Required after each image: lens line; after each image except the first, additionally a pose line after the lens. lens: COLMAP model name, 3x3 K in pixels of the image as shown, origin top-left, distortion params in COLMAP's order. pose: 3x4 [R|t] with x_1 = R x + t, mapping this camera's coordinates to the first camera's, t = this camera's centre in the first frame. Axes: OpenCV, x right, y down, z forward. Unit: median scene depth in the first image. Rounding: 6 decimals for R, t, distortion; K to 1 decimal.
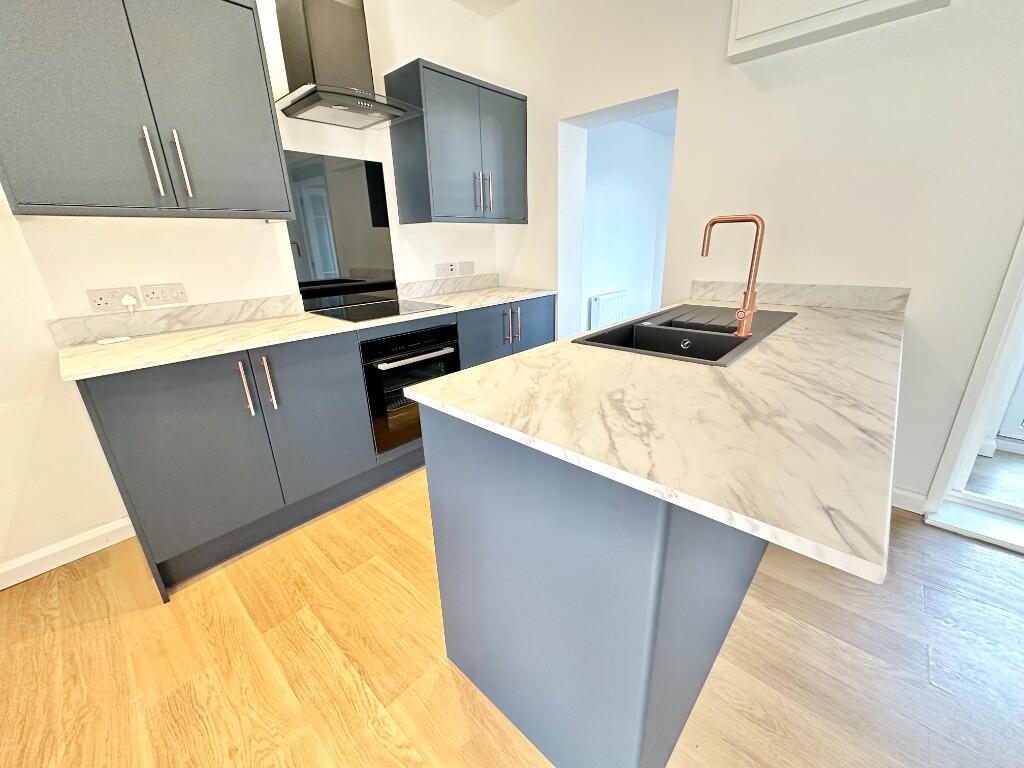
lens RADIAL K [[409.6, 0, 512.0], [0, 409.6, 384.0], [0, 0, 1]] dist [0.000014, -0.000018]
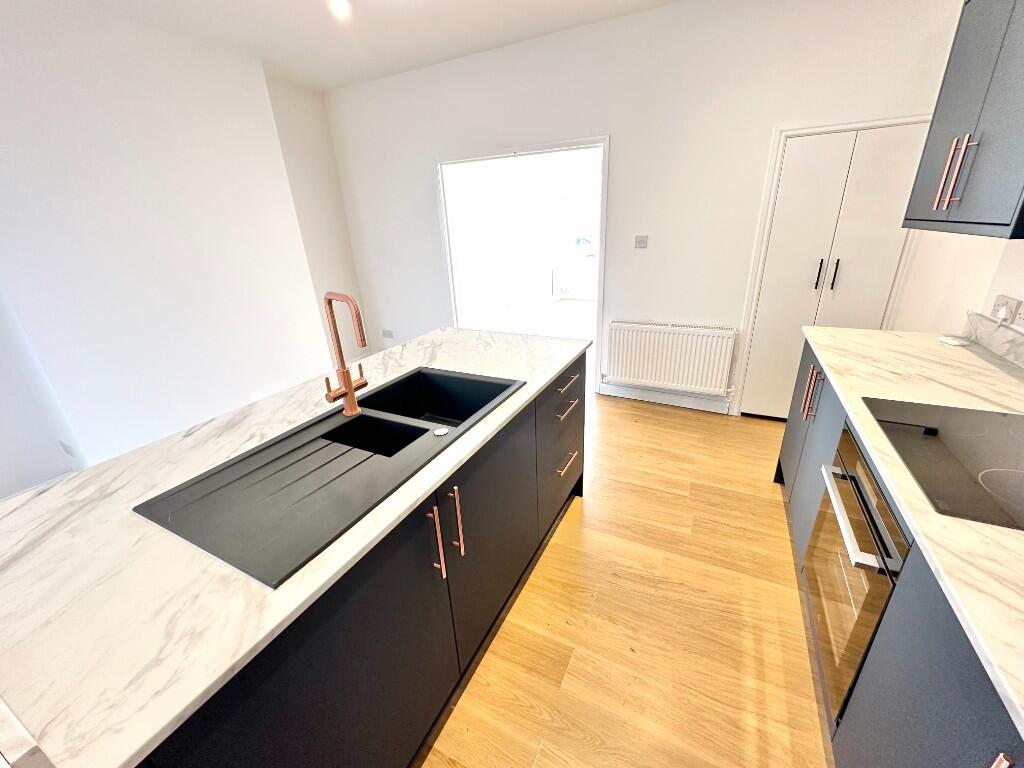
lens RADIAL K [[409.6, 0, 512.0], [0, 409.6, 384.0], [0, 0, 1]] dist [0.000014, -0.000018]
pose [[-0.961503, 0.166125, -0.218894, 0.289071], [-0.016265, 0.760773, 0.648815, -0.551798], [0.274313, 0.627397, -0.728783, 1.233022]]
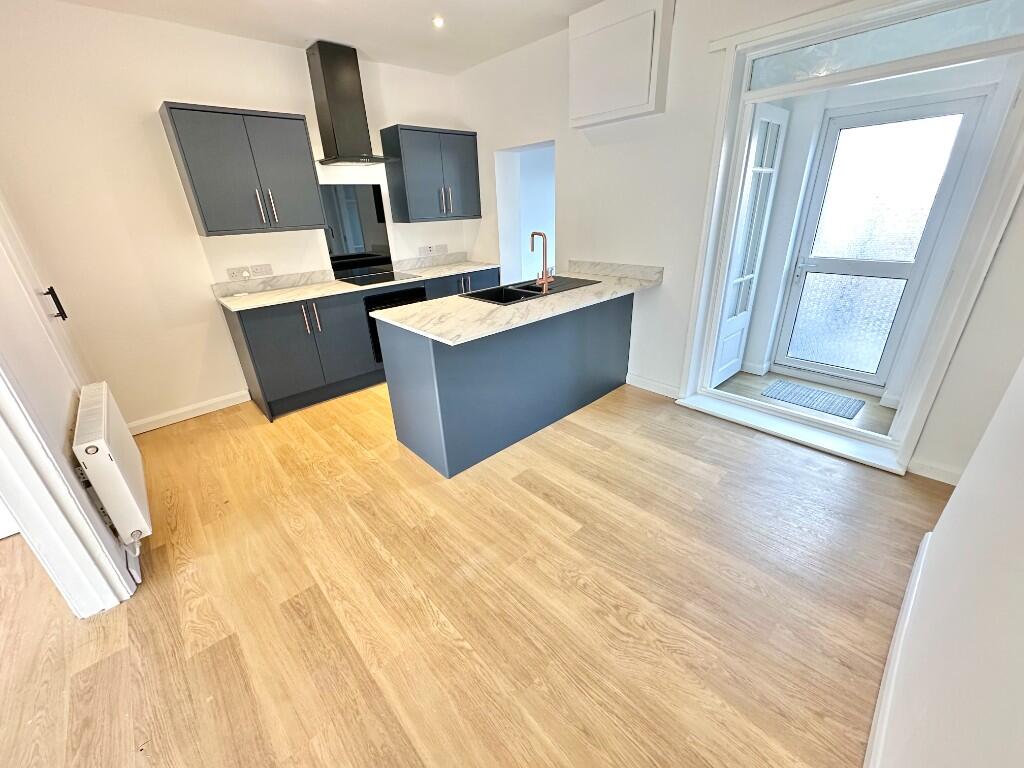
lens RADIAL K [[409.6, 0, 512.0], [0, 409.6, 384.0], [0, 0, 1]] dist [0.000014, -0.000018]
pose [[0.996334, 0.023215, -0.082335, 0.409617], [-0.016341, 0.996399, 0.083200, 0.111627], [0.083970, -0.081550, 0.993126, -0.721930]]
